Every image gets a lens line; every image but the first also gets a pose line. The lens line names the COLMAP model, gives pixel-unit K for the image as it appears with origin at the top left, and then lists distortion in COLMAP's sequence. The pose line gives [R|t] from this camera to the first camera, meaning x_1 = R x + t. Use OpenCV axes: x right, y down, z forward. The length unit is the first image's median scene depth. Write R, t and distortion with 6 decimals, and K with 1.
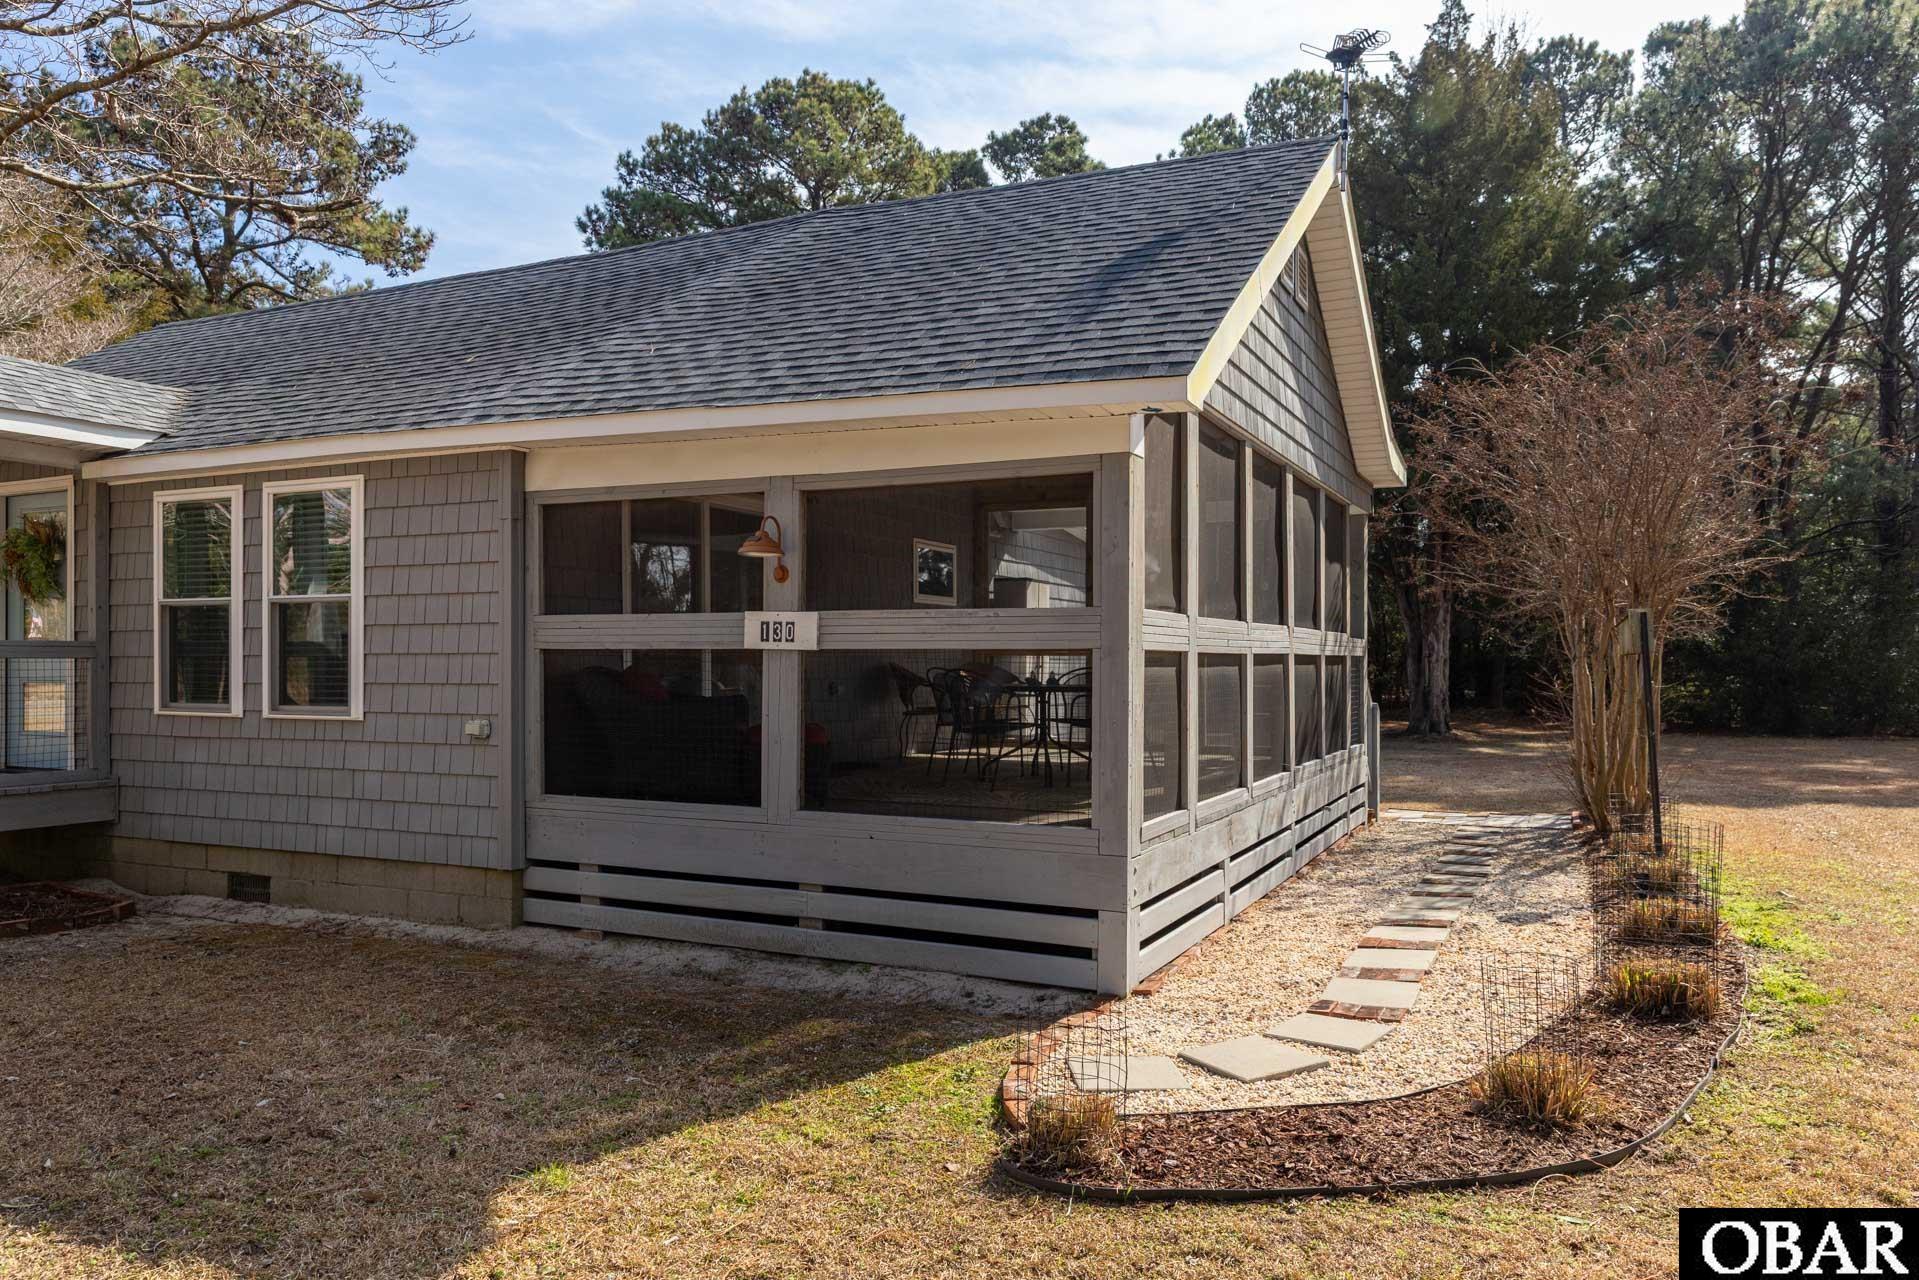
lens RADIAL K [[1295.7, 0, 959.5], [0, 1295.7, 640.0], [0, 0, 1]] dist [0.014278, 0.003875]
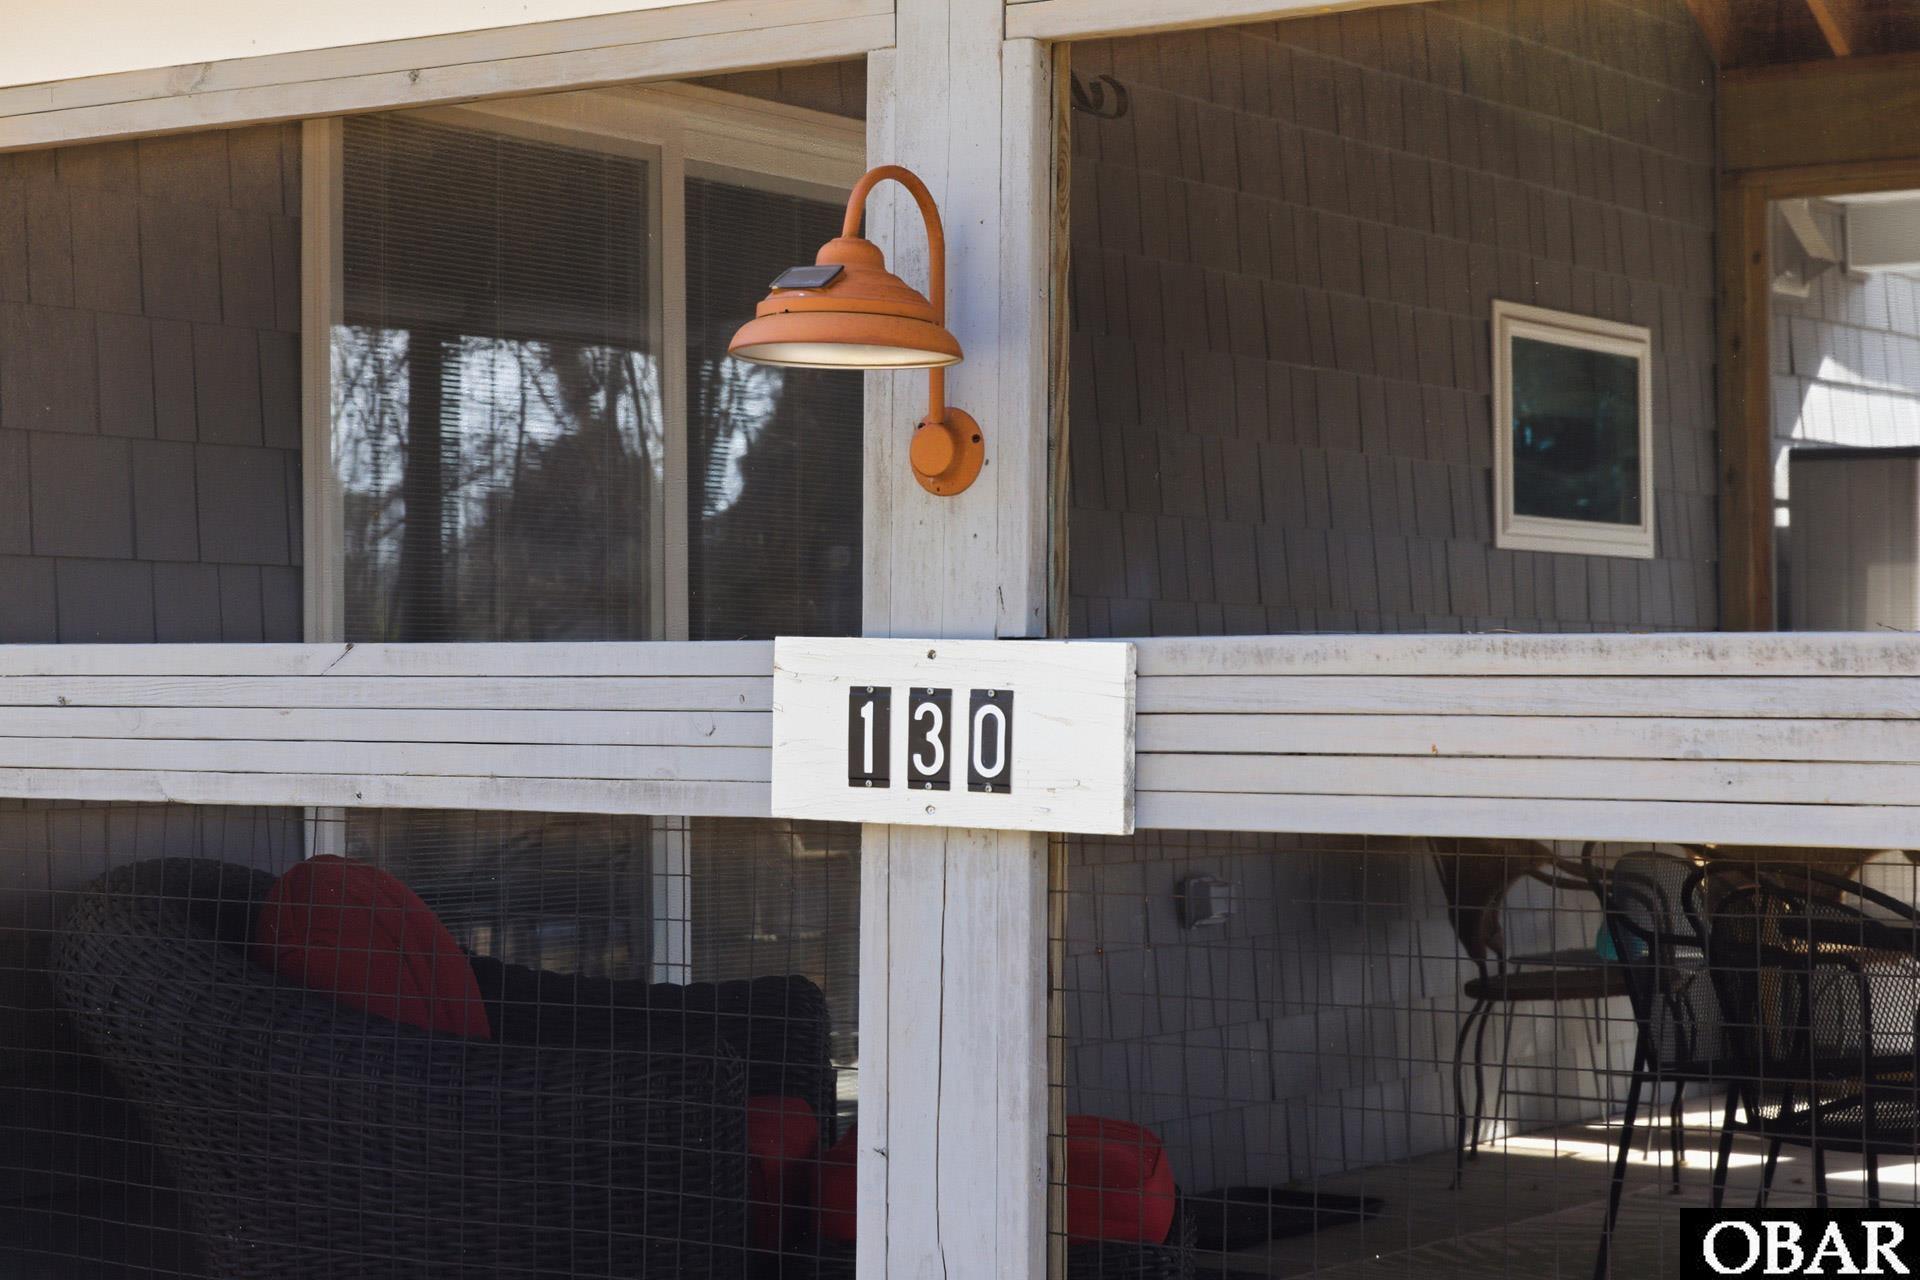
lens RADIAL K [[3906.9, 0, 960.0], [0, 3906.9, 640.0], [0, 0, 1]] dist [-0.006396, 0.019003]
pose [[0.988496, -0.004352, -0.151183, -0.039853], [0.004554, 0.999989, 0.000987, -0.020017], [0.151177, -0.001664, 0.988505, 0.362686]]
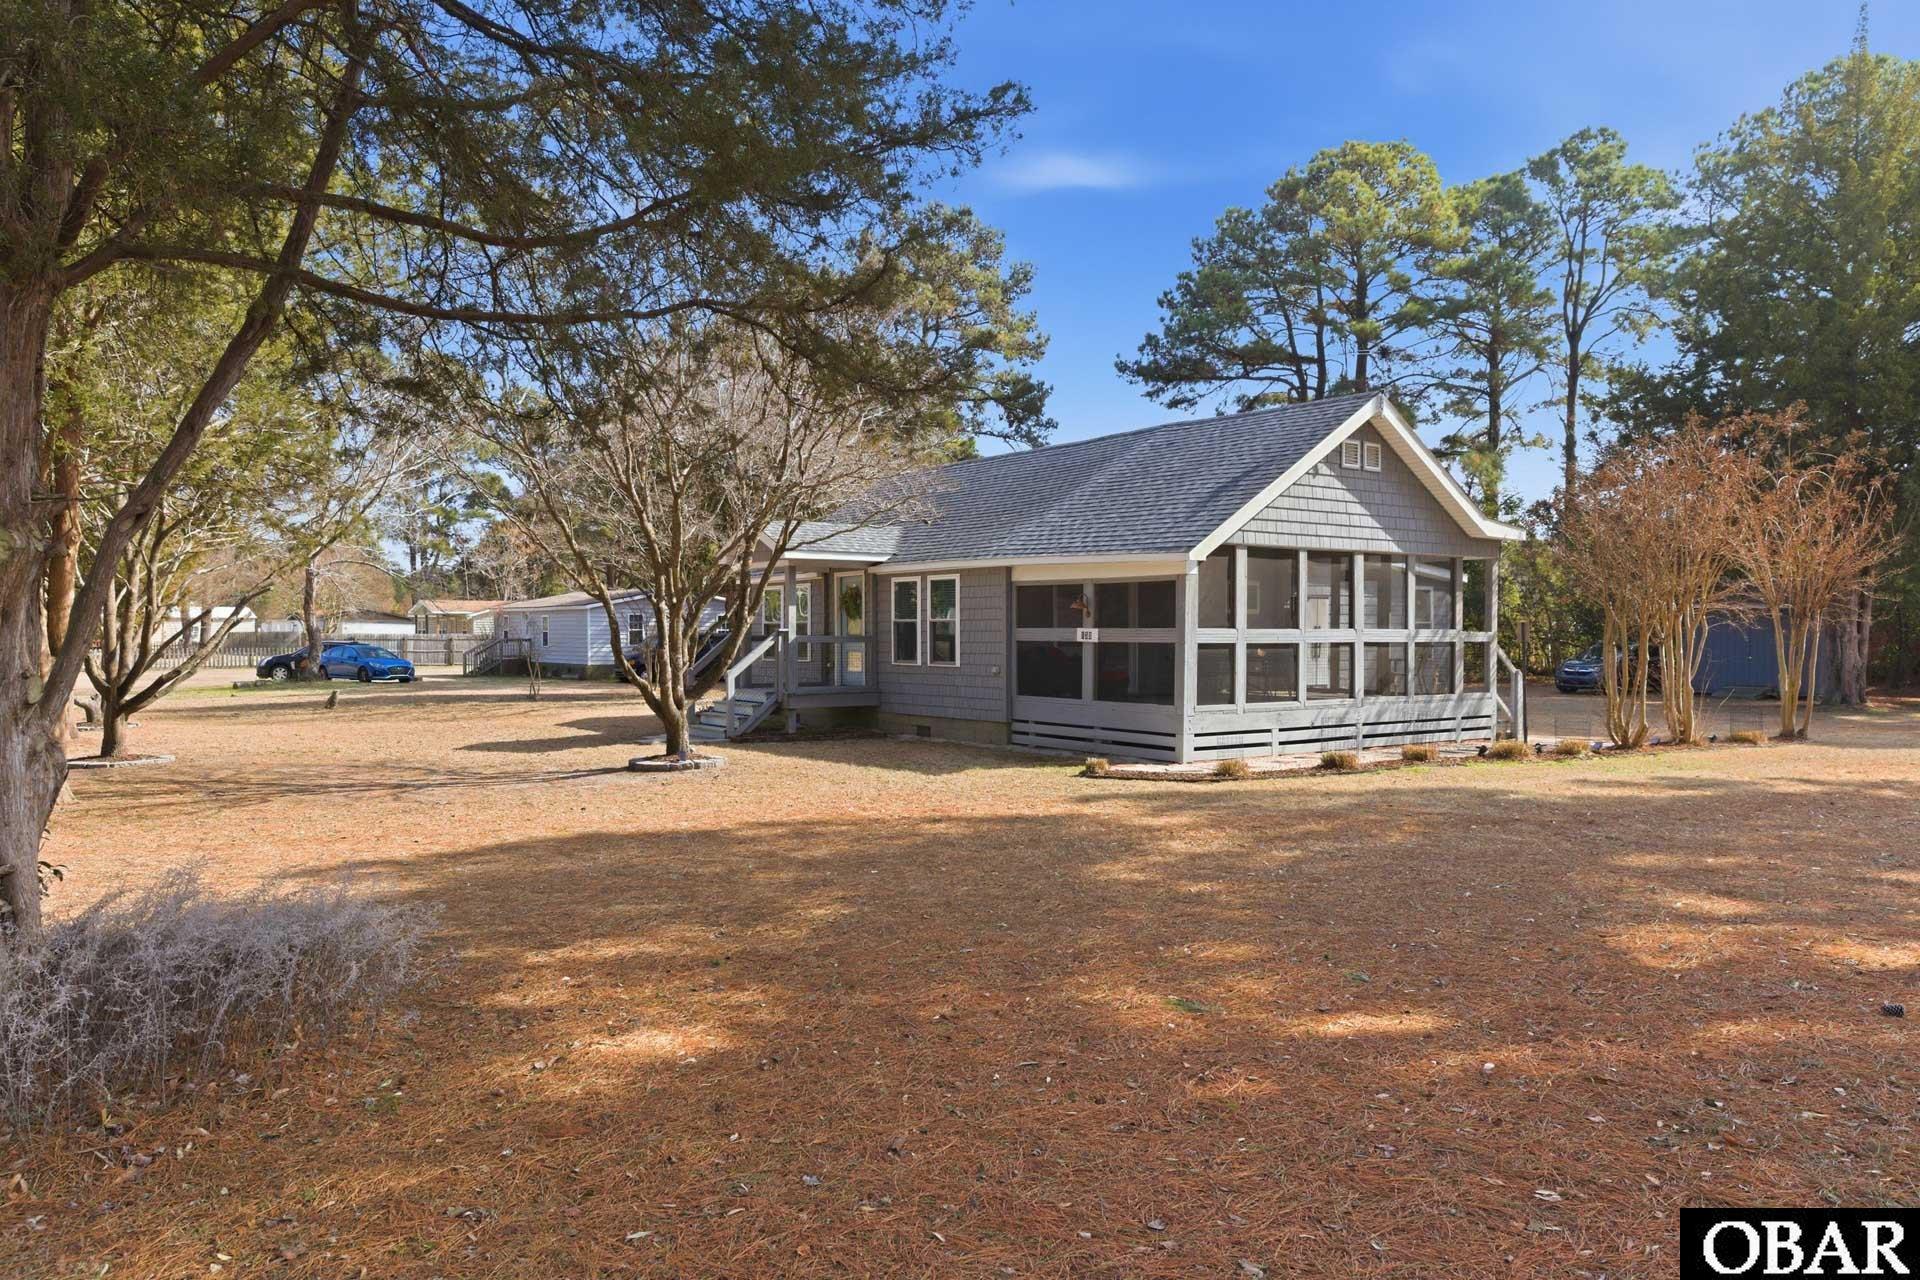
lens RADIAL K [[1296.3, 0, 960.0], [0, 1296.3, 640.0], [0, 0, 1]] dist [0.014278, 0.003875]
pose [[0.882158, 0.003021, -0.470945, 0.822941], [0.007074, 0.999782, 0.019665, -0.047116], [0.470901, -0.020679, 0.881944, -1.392040]]
